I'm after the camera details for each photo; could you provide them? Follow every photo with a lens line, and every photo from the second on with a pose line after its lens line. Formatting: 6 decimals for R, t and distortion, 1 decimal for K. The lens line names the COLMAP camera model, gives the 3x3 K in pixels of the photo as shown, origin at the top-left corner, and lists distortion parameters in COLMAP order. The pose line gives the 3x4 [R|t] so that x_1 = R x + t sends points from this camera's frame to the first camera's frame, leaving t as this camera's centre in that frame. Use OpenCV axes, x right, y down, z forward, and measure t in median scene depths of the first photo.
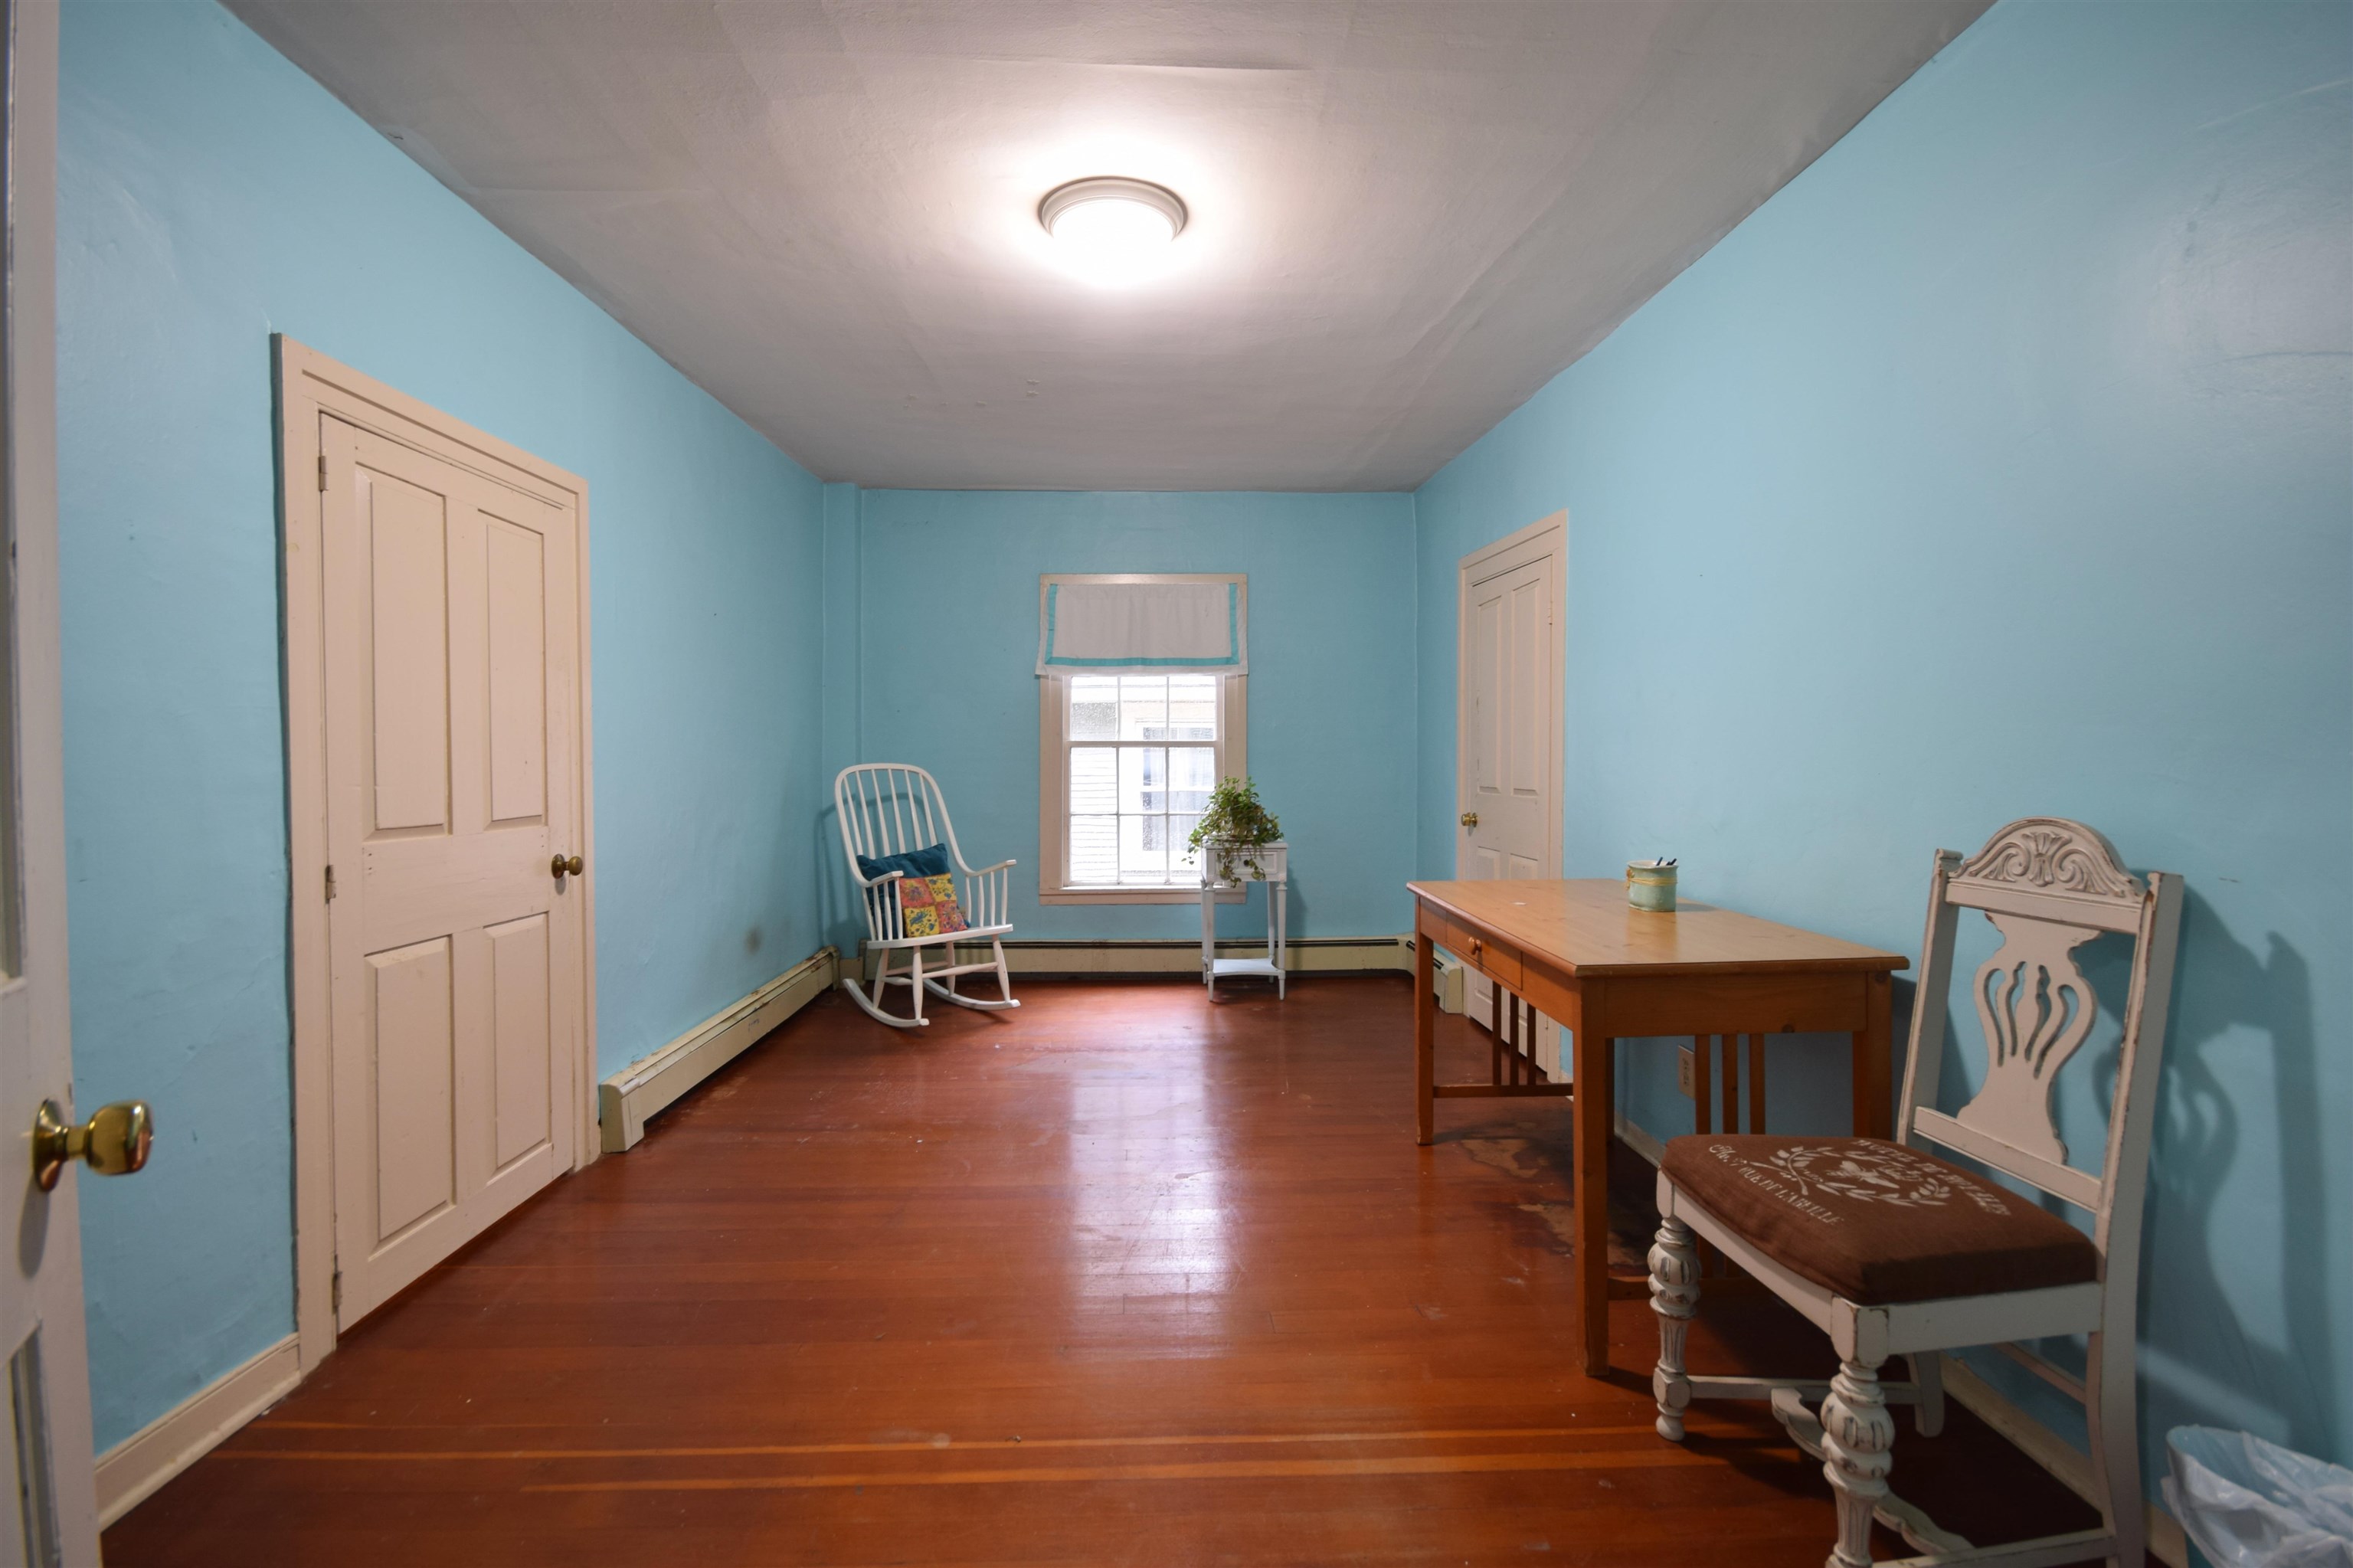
lens RADIAL K [[1035.6, 0, 1177.4], [0, 1035.6, 781.6], [0, 0, 1]] dist [-0.021092, 0.001249]
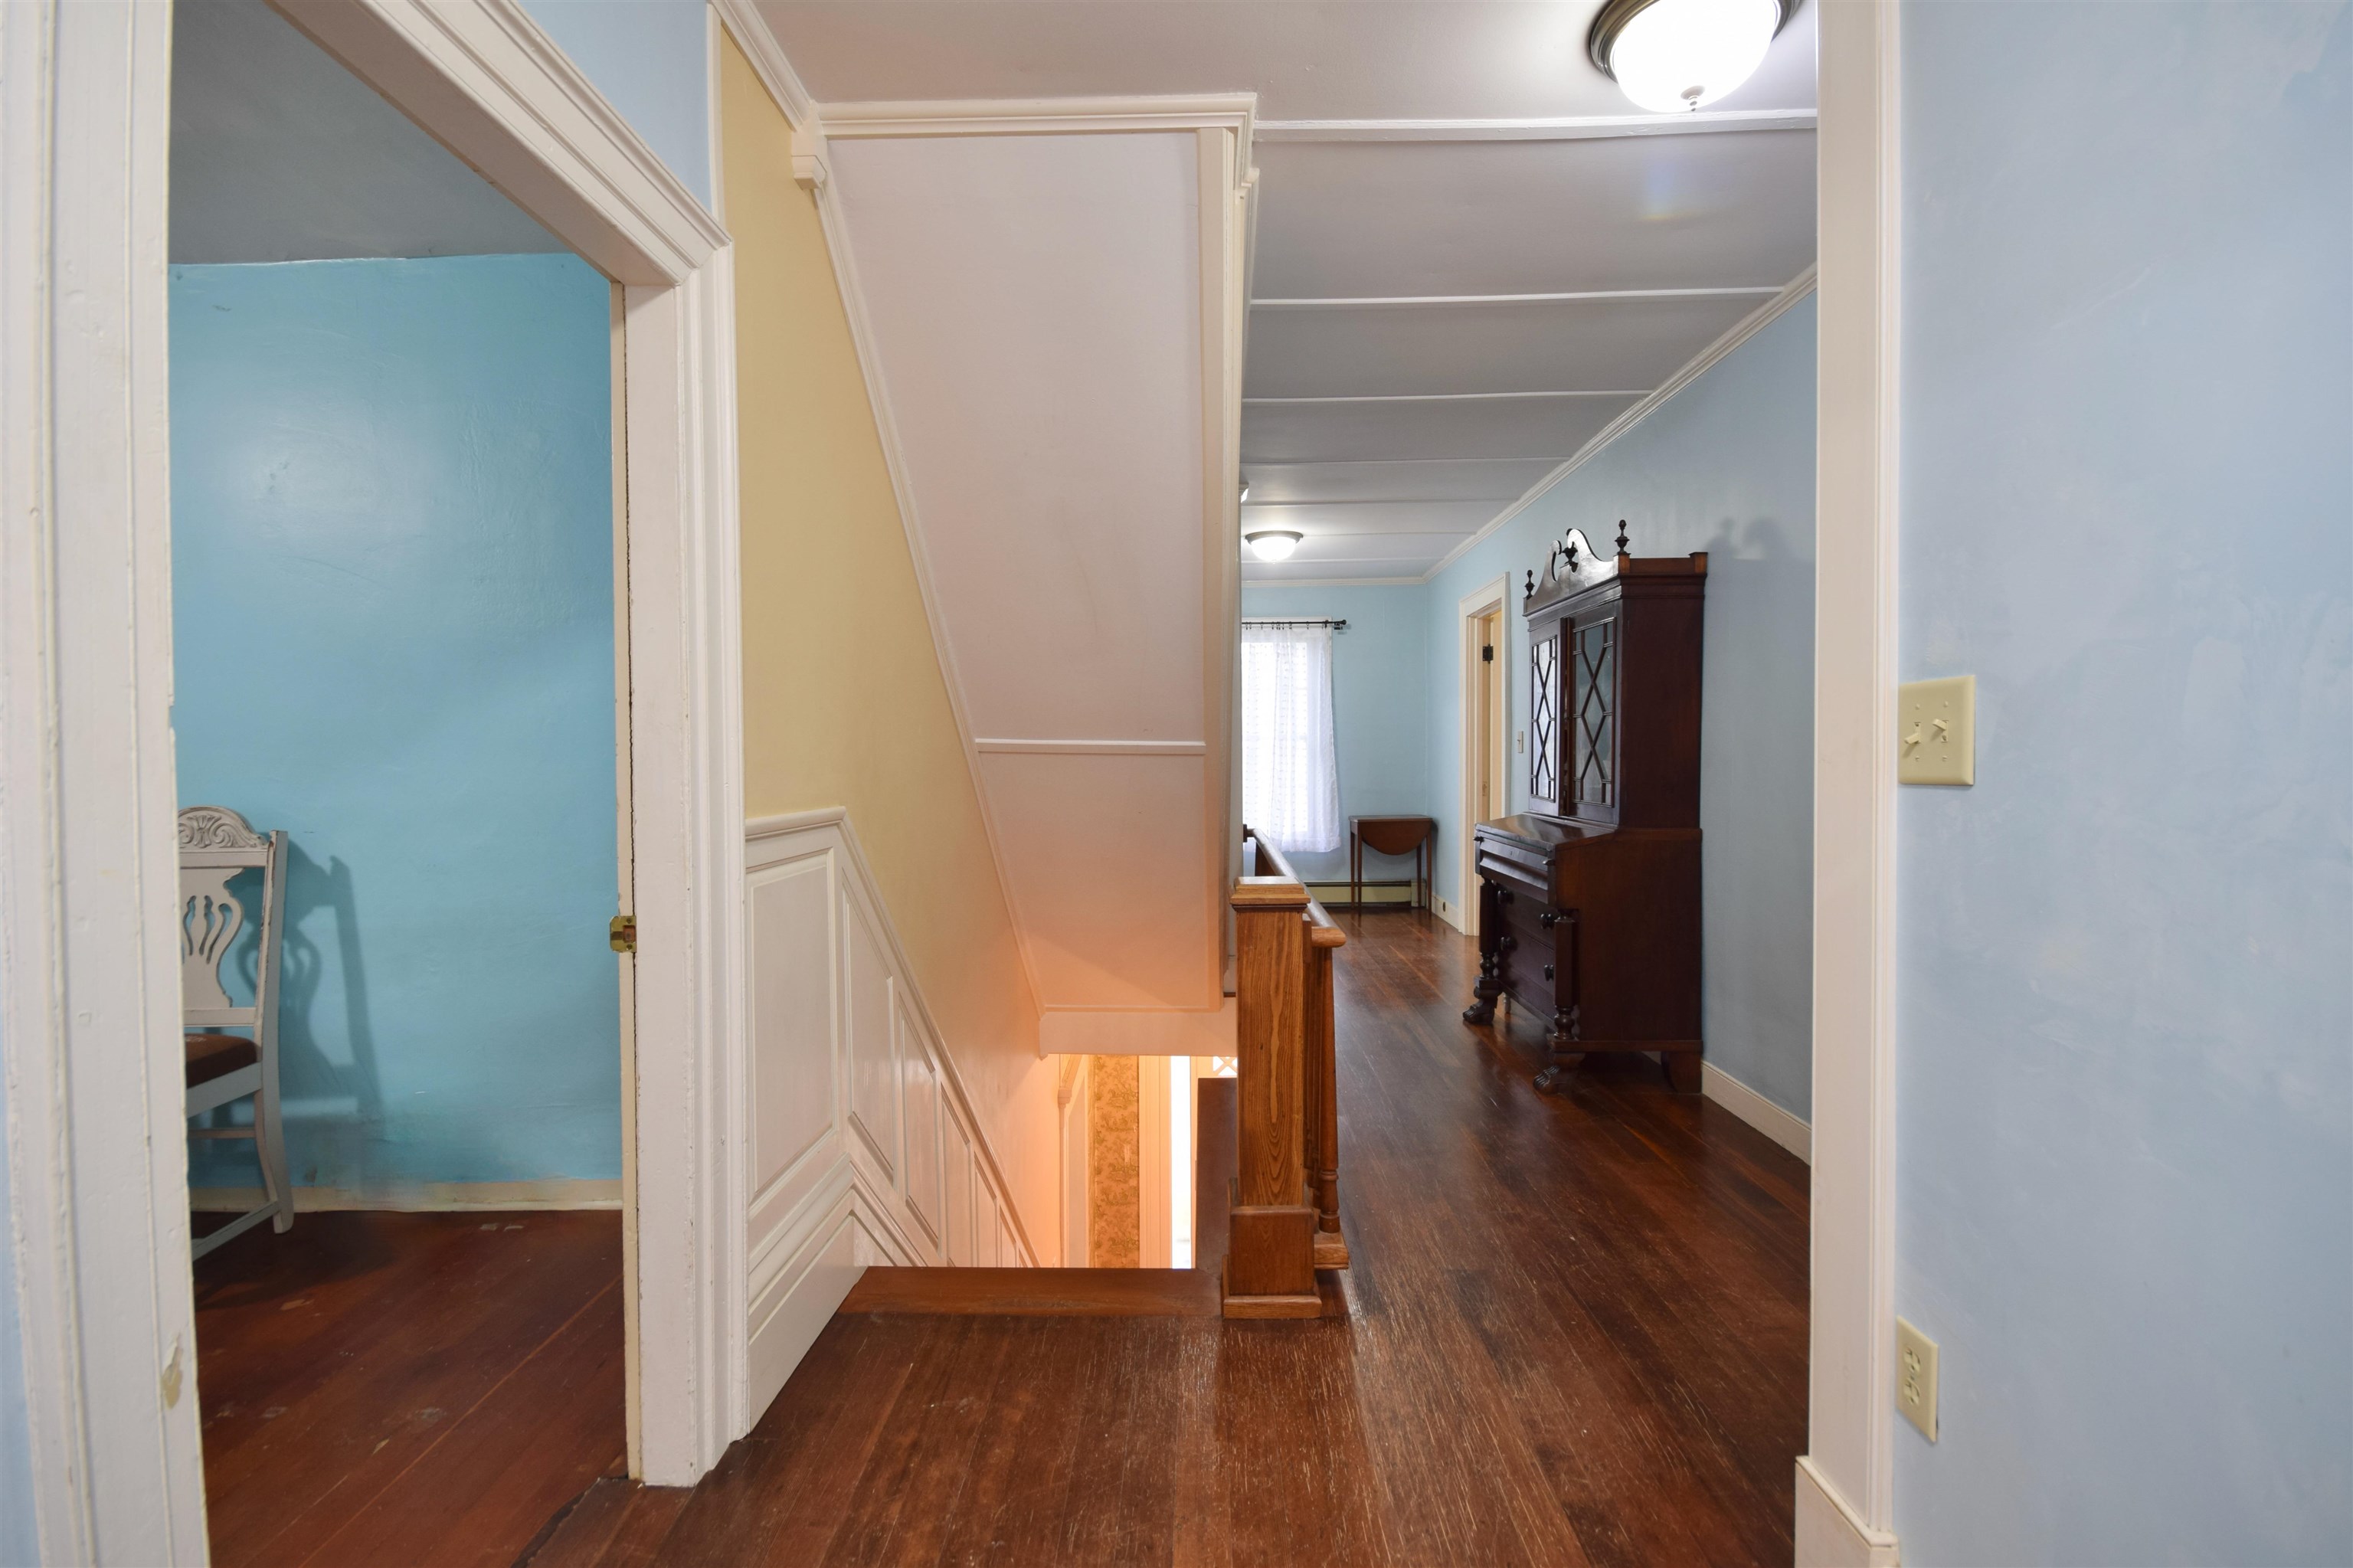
lens RADIAL K [[1035.6, 0, 1181.6], [0, 1035.6, 783.2], [0, 0, 1]] dist [-0.021092, 0.001249]
pose [[0.025354, -0.022218, 0.999432, -0.767964], [0.023786, 0.999483, 0.021616, 0.002043], [-0.999396, 0.023225, 0.025869, -0.633747]]
